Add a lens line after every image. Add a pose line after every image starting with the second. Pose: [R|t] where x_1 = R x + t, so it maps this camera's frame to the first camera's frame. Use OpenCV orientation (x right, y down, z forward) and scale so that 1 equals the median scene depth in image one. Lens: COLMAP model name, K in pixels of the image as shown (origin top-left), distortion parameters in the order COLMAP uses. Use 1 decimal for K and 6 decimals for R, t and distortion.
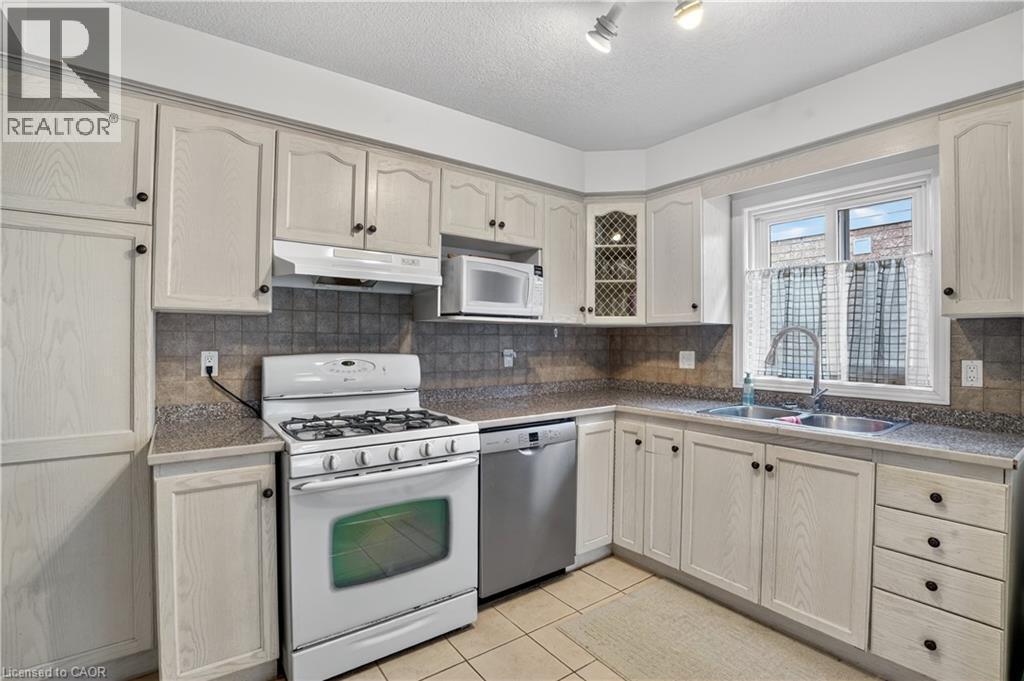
lens RADIAL K [[475.5, 0, 515.2], [0, 475.5, 336.6], [0, 0, 1]] dist [-0.051784, 0.002638]
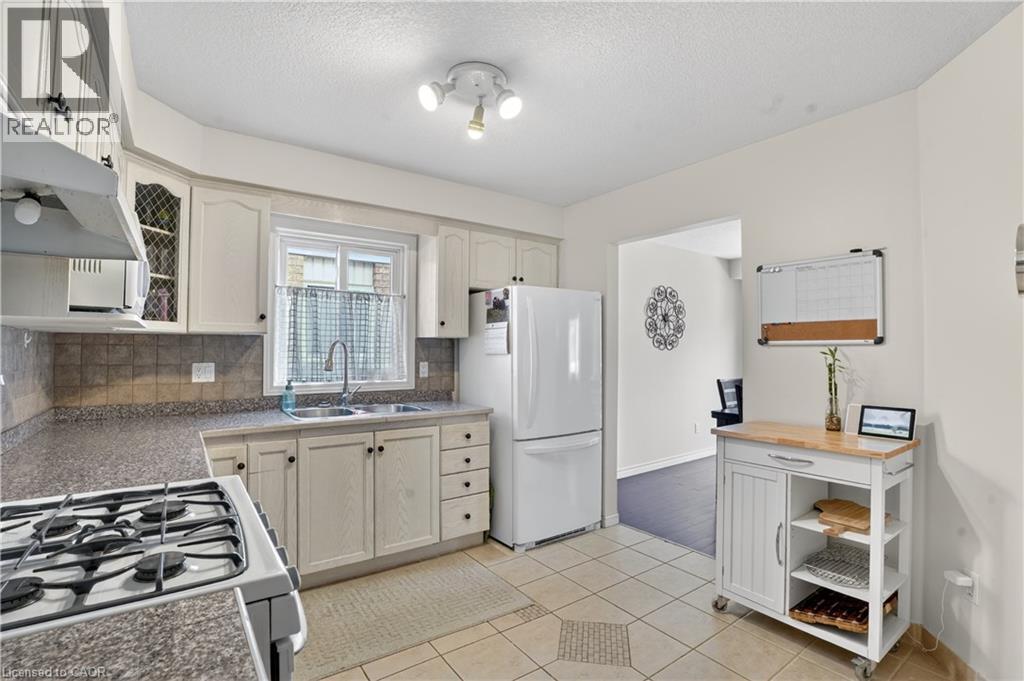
lens RADIAL K [[475.5, 0, 514.5], [0, 475.5, 340.1], [0, 0, 1]] dist [-0.051784, 0.002638]
pose [[0.010279, 0.009914, 0.999898, -0.548486], [-0.012173, 0.999878, -0.009789, -0.011737], [-0.999873, -0.012071, 0.010399, 0.426537]]
